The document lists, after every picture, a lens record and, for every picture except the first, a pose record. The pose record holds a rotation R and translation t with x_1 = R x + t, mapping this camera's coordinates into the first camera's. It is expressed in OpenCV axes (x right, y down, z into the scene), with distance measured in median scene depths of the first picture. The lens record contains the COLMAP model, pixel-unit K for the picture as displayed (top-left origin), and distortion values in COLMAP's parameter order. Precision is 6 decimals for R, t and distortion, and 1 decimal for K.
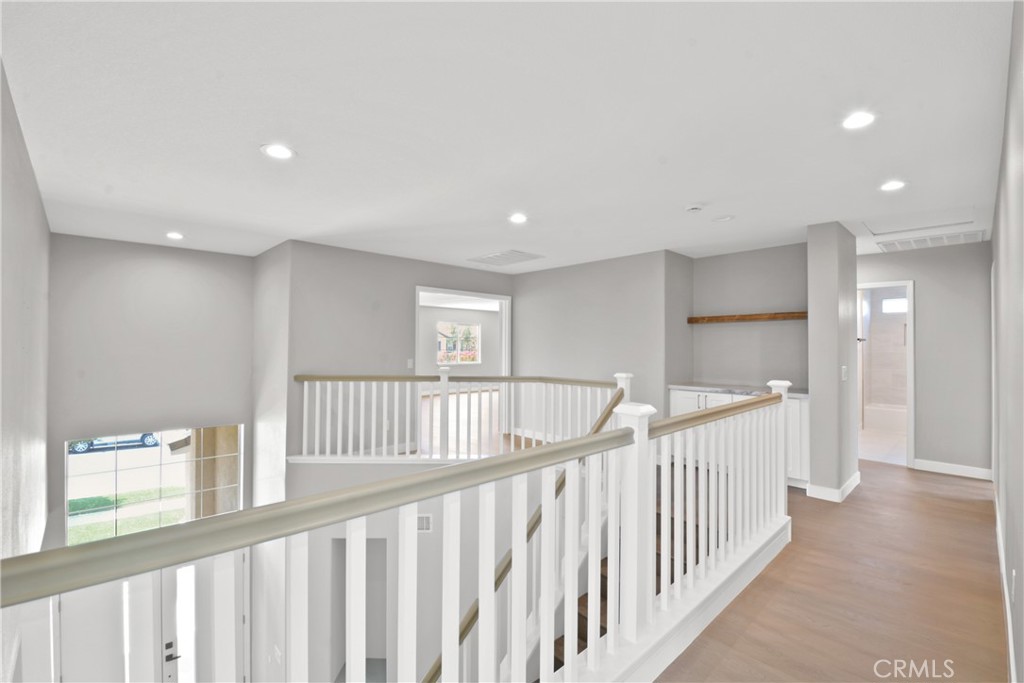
lens RADIAL K [[448.4, 0, 526.0], [0, 448.4, 338.3], [0, 0, 1]] dist [0.017552, -0.017423]
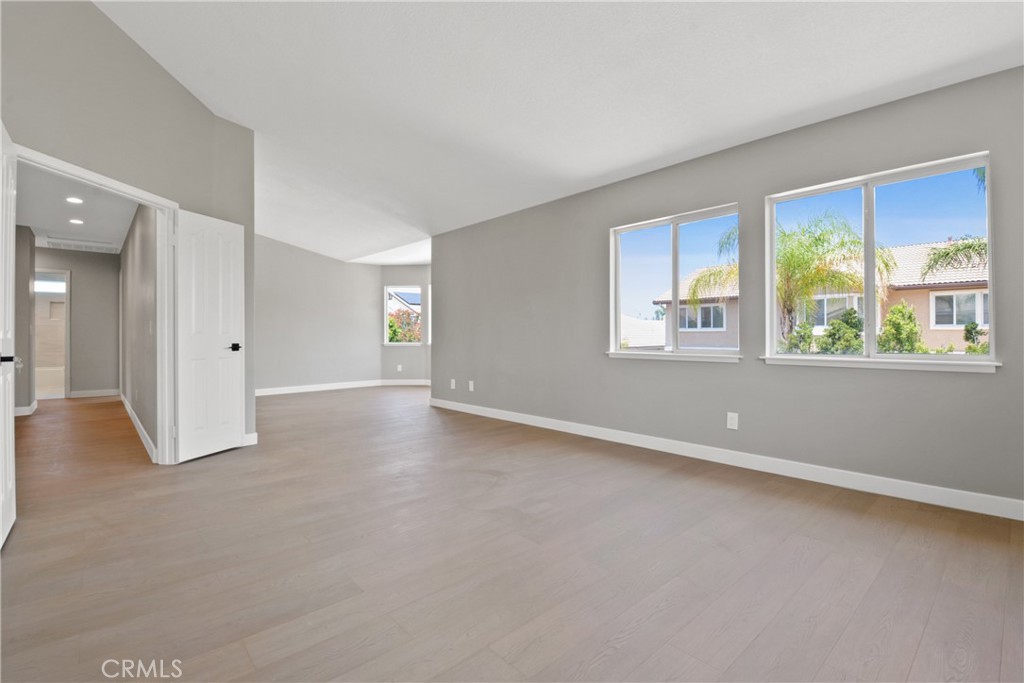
lens RADIAL K [[448.4, 0, 526.0], [0, 448.4, 338.3], [0, 0, 1]] dist [0.017552, -0.017423]
pose [[0.009270, -0.009699, 0.999910, -0.651333], [-0.008942, 0.999912, 0.009782, 0.072218], [-0.999917, -0.009032, 0.009182, -0.559388]]
